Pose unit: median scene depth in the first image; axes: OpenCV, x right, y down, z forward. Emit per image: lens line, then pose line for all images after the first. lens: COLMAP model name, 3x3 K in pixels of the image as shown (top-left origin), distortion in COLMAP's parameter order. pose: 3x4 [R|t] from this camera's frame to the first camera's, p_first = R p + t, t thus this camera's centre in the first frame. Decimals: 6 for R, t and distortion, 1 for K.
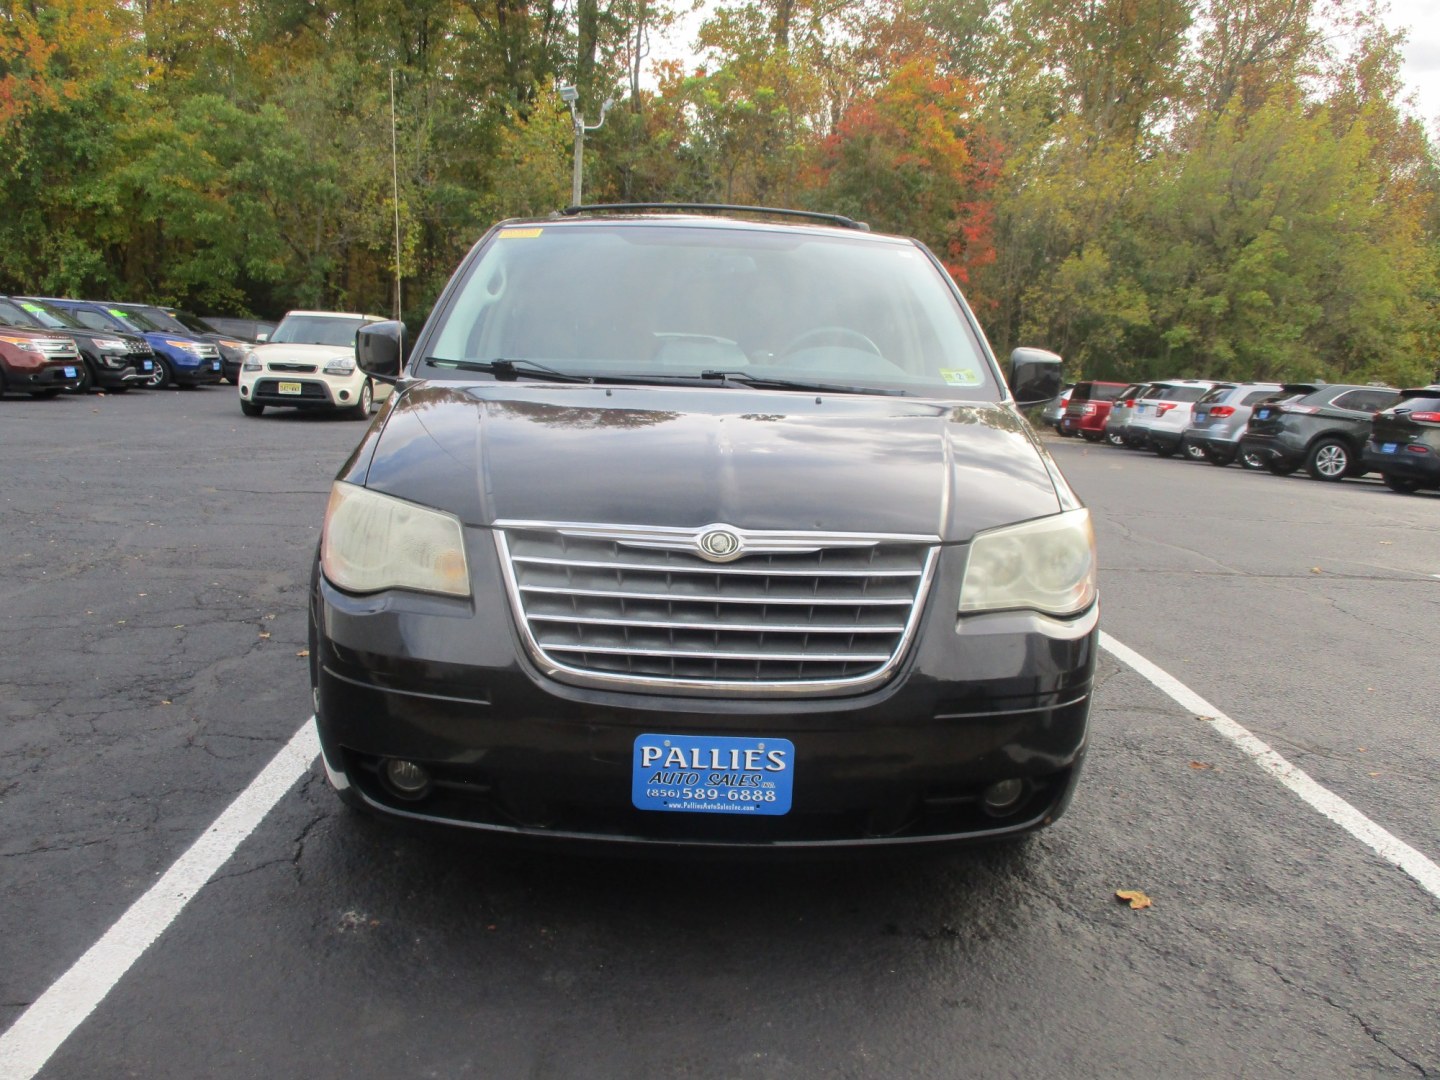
lens RADIAL K [[1196.9, 0, 717.5], [0, 1196.9, 538.8], [0, 0, 1]] dist [-0.035467, 0.016424]
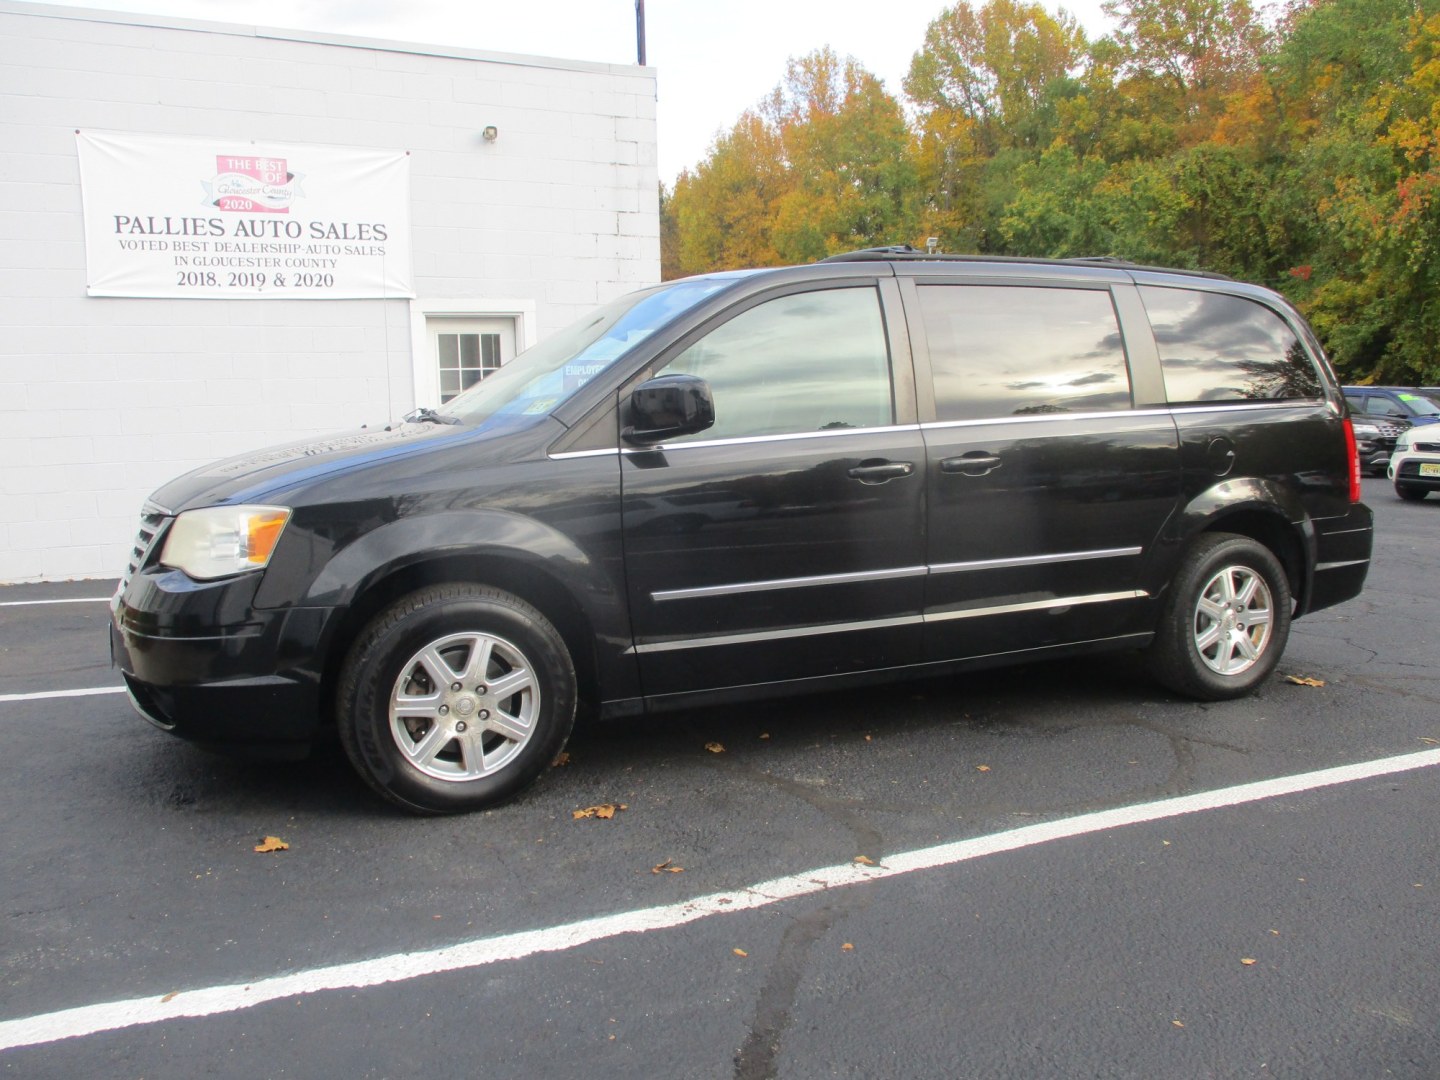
lens RADIAL K [[1196.9, 0, 714.9], [0, 1196.9, 538.2], [0, 0, 1]] dist [-0.035467, 0.016424]
pose [[0.390004, 0.058225, -0.918971, 1.340470], [-0.130927, 0.991366, 0.007247, -0.049865], [0.911458, 0.117491, 0.394260, 0.781287]]
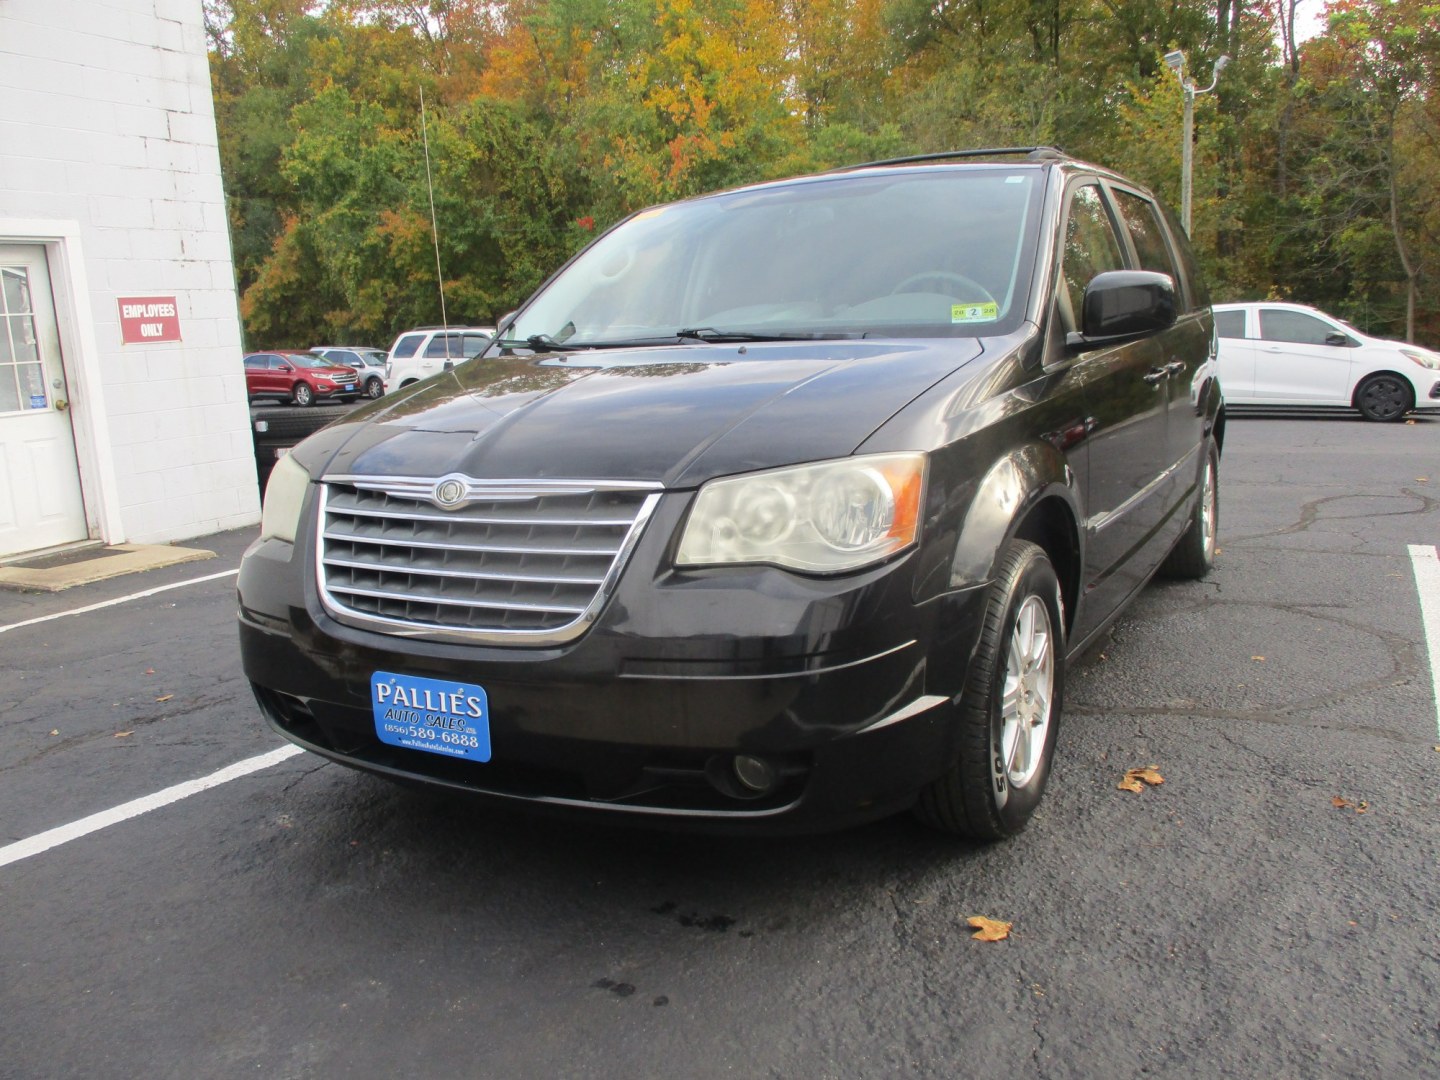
lens RADIAL K [[1196.9, 0, 717.5], [0, 1196.9, 541.9], [0, 0, 1]] dist [-0.035467, 0.016424]
pose [[0.852035, 0.007644, -0.523428, 0.529719], [-0.006397, 0.999971, 0.004190, 0.029429], [0.523445, -0.000221, 0.852059, 0.179086]]
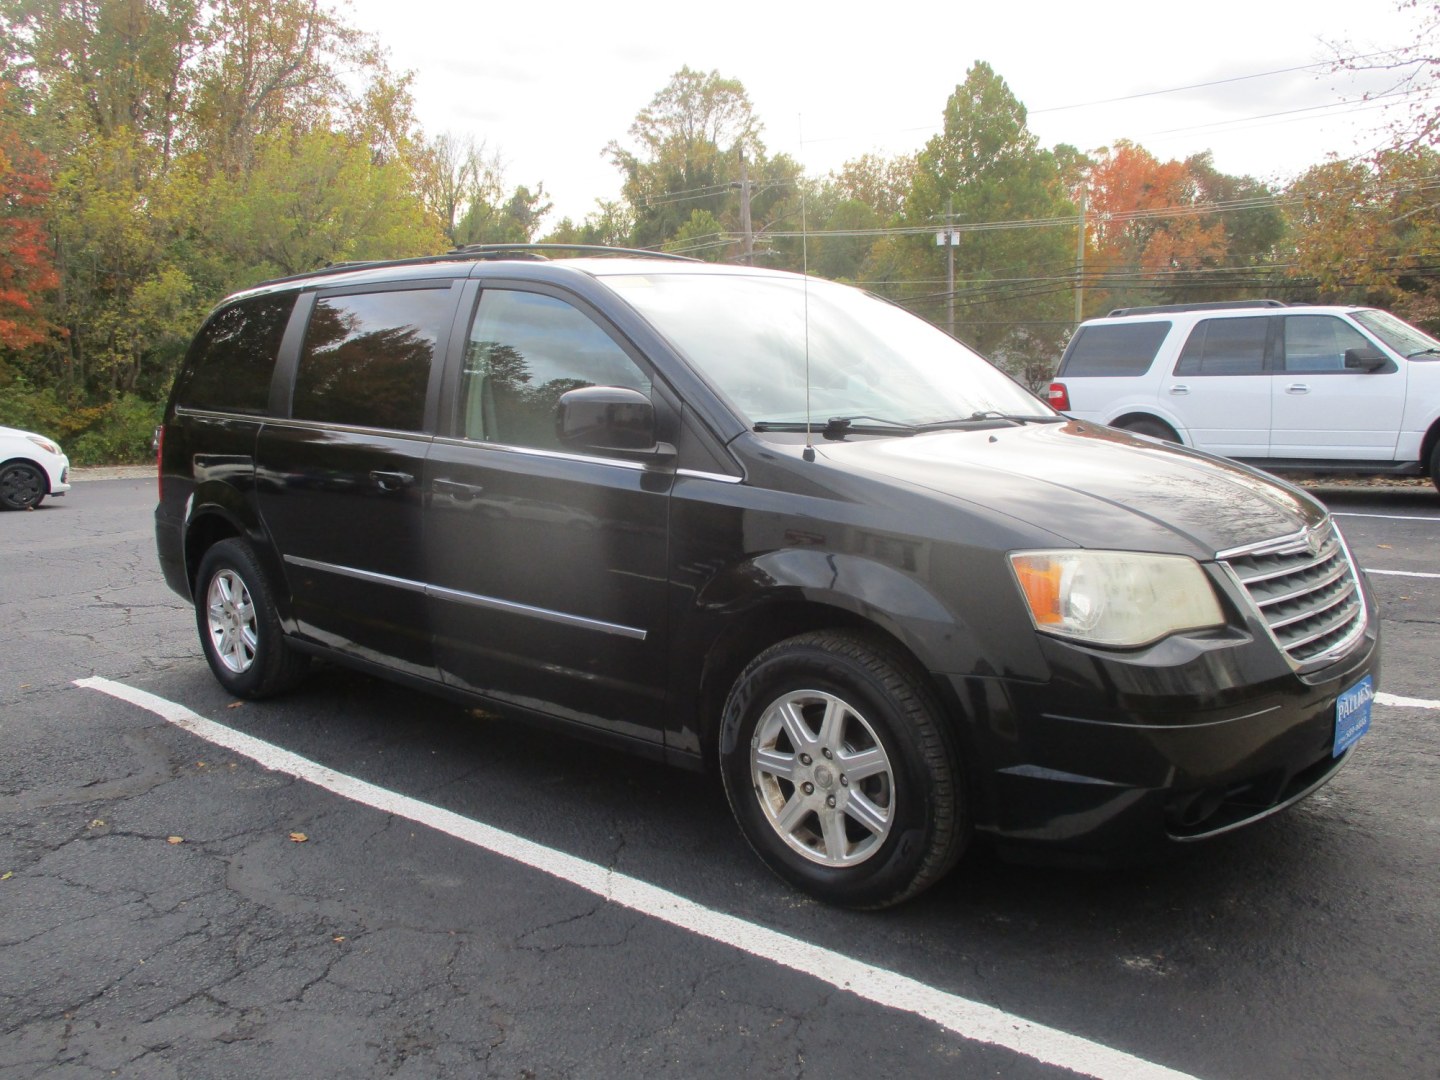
lens RADIAL K [[1196.9, 0, 721.4], [0, 1196.9, 542.1], [0, 0, 1]] dist [-0.035467, 0.016424]
pose [[0.692922, -0.157286, 0.703648, -0.962433], [0.165379, 0.984569, 0.057222, -0.124369], [-0.701790, 0.076718, 0.708241, 0.394727]]
